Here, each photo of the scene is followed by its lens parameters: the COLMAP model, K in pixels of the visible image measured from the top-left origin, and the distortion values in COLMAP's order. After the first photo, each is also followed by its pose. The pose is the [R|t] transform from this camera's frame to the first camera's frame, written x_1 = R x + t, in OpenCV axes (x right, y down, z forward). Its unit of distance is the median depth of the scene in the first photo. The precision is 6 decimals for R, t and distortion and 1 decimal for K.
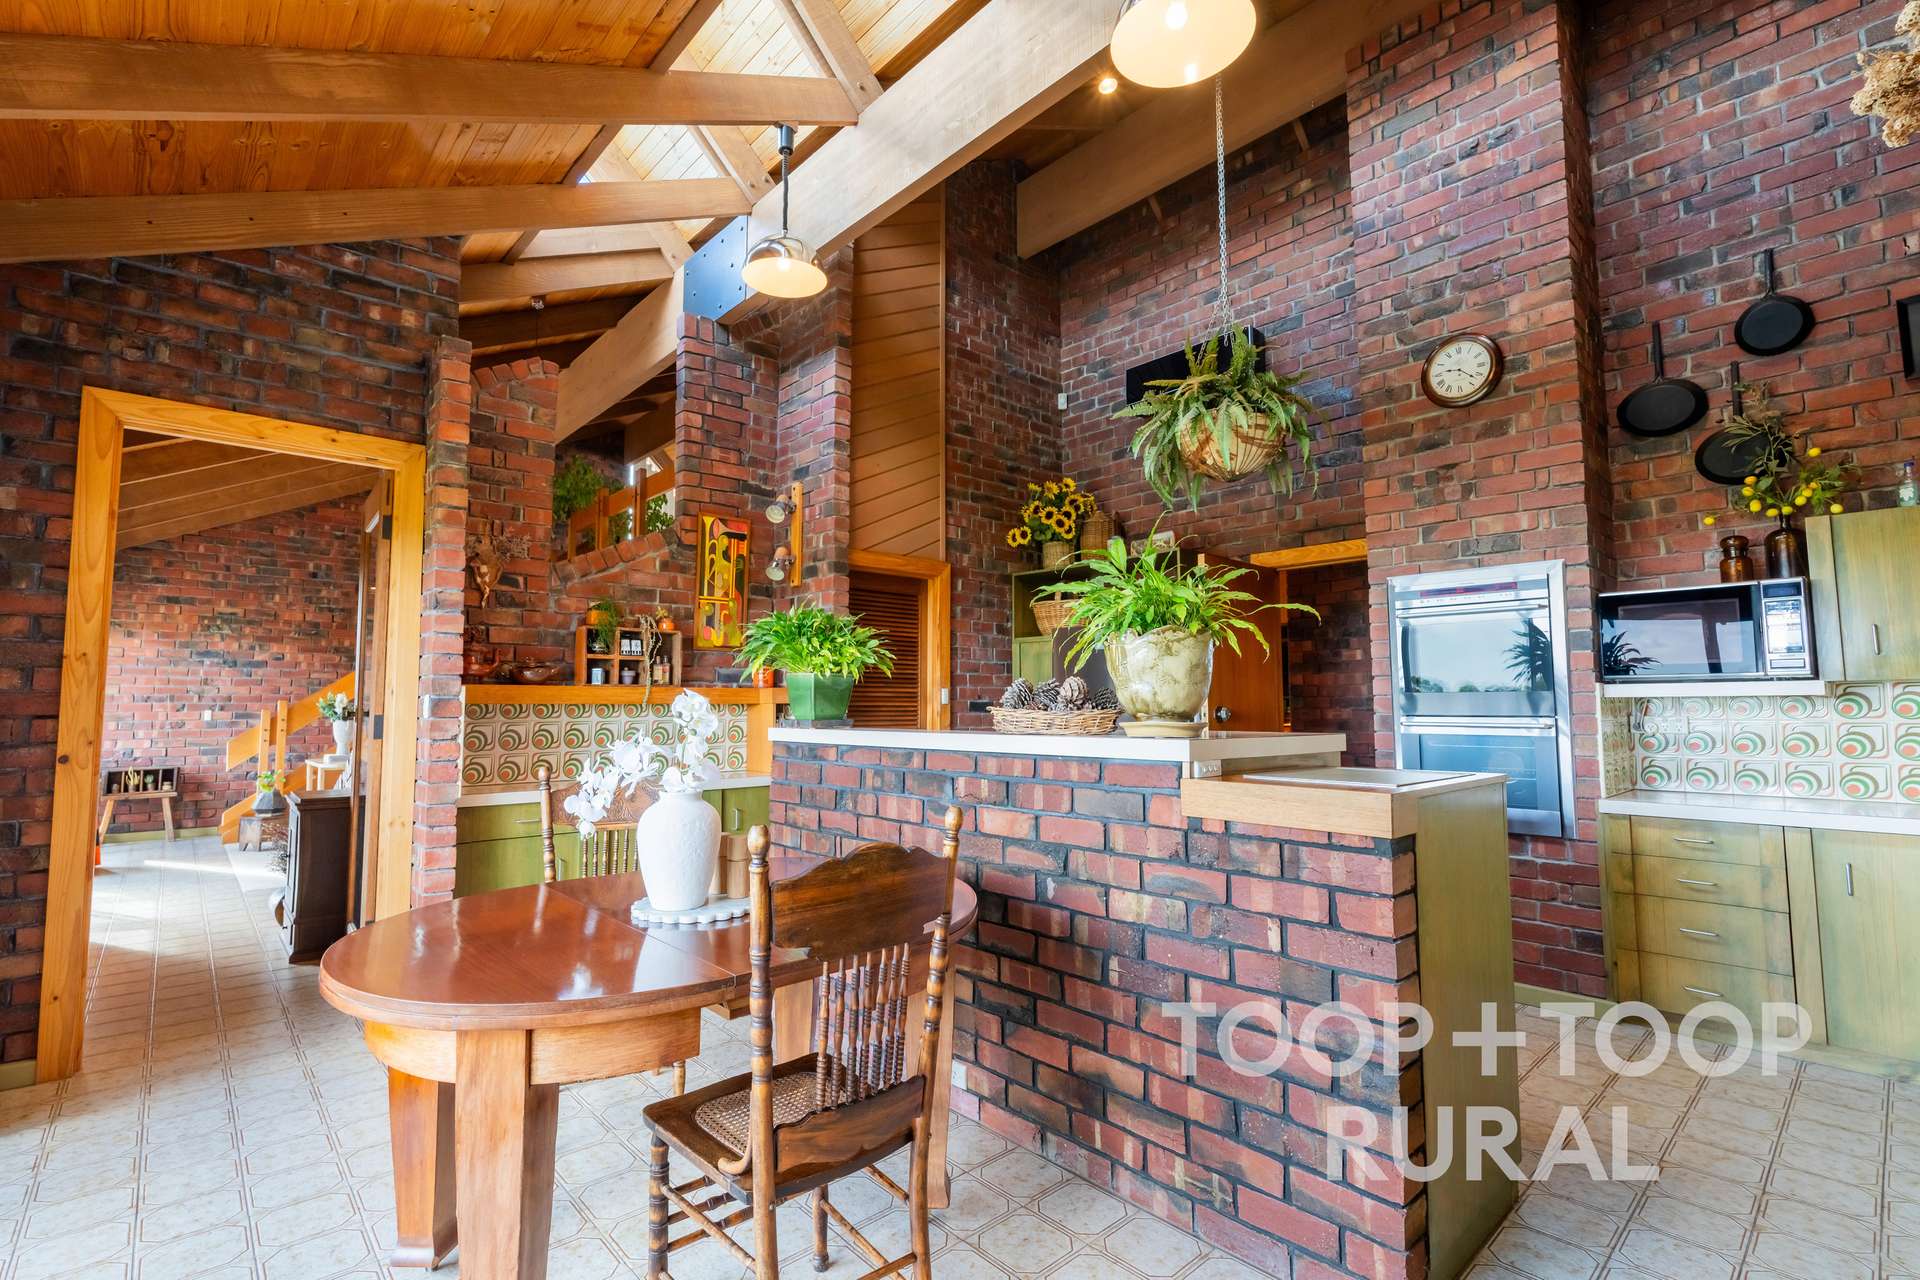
lens RADIAL K [[891.7, 0, 960.0], [0, 891.7, 640.0], [0, 0, 1]] dist [-0.000463, 0.000043]
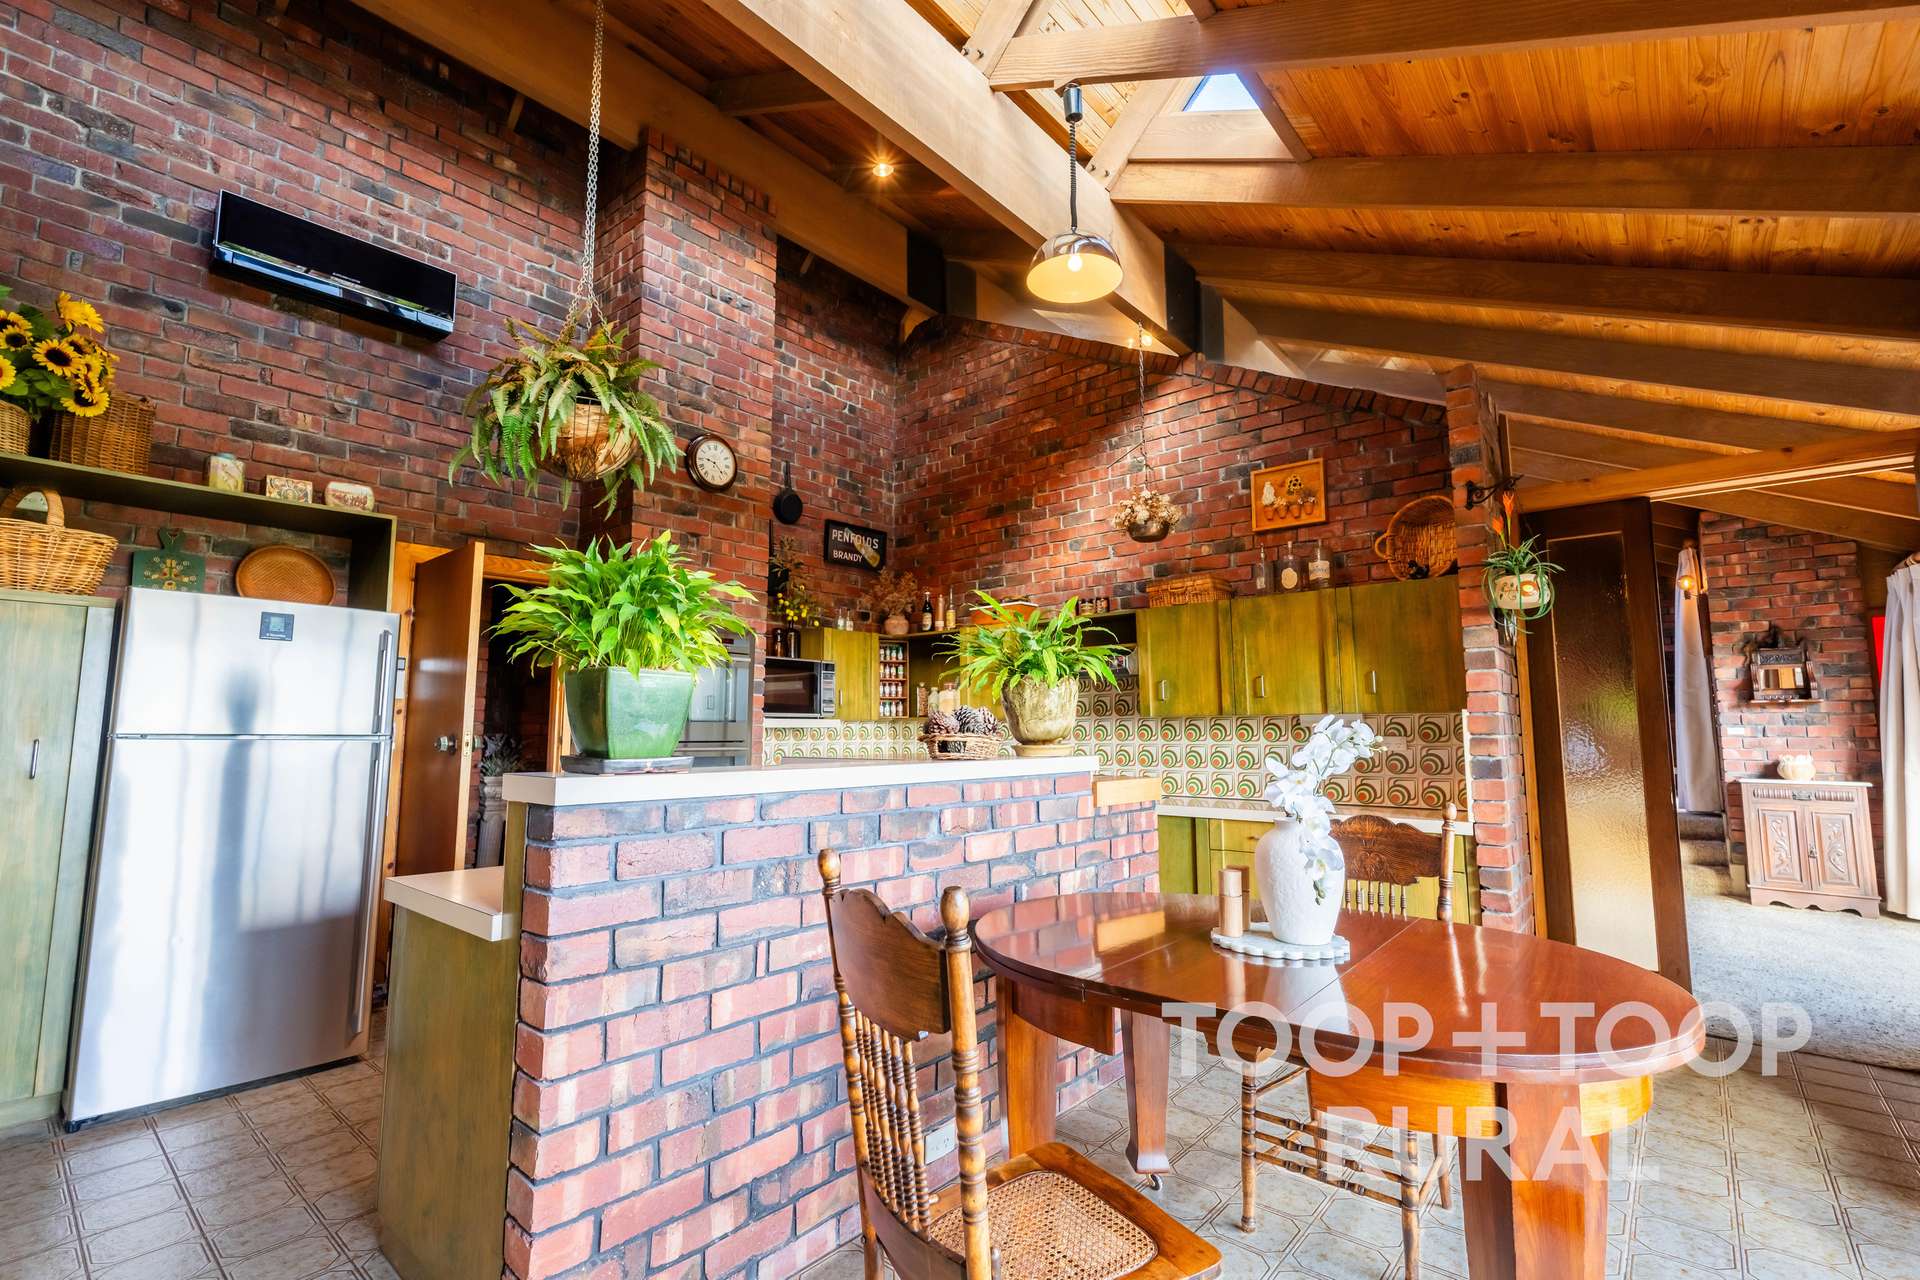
lens RADIAL K [[848.5, 0, 960.0], [0, 848.5, 640.0], [0, 0, 1]] dist [-0.000821, -0.000054]
pose [[-0.135145, 0.109412, 0.984766, -0.904049], [-0.073679, 0.990023, -0.120107, 0.085926], [-0.988083, -0.088788, -0.125735, 1.132281]]
